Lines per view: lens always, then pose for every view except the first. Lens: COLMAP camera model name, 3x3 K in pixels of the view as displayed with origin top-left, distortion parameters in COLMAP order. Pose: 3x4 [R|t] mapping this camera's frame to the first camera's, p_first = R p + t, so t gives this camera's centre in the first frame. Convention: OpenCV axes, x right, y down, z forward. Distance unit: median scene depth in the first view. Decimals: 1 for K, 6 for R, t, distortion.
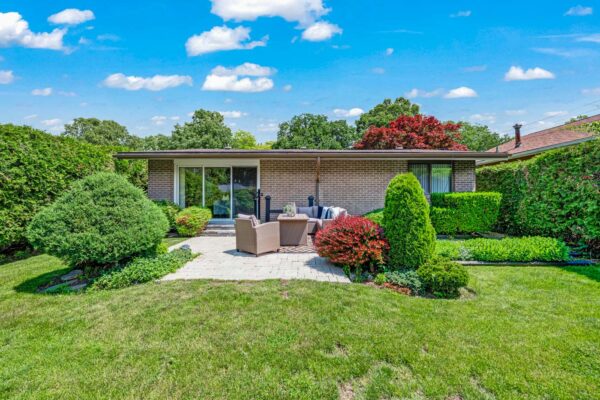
lens RADIAL K [[241.0, 0, 299.4], [0, 241.0, 197.3], [0, 0, 1]] dist [-0.002453, 0.000138]
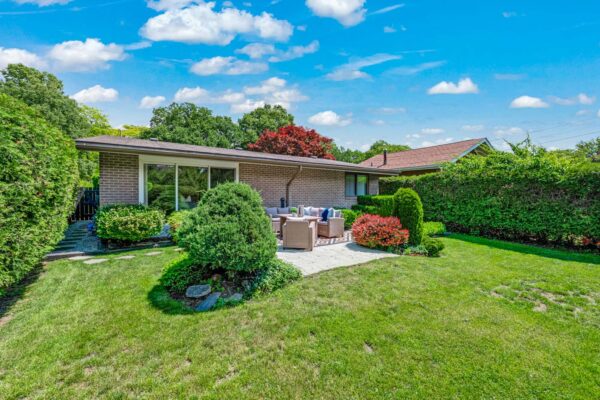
lens RADIAL K [[241.0, 0, 297.9], [0, 241.0, 197.2], [0, 0, 1]] dist [-0.002453, 0.000138]
pose [[0.843711, -0.001737, 0.536795, -0.494842], [-0.007624, 0.999855, 0.015220, -0.025733], [-0.536743, -0.016934, 0.843576, -0.000298]]
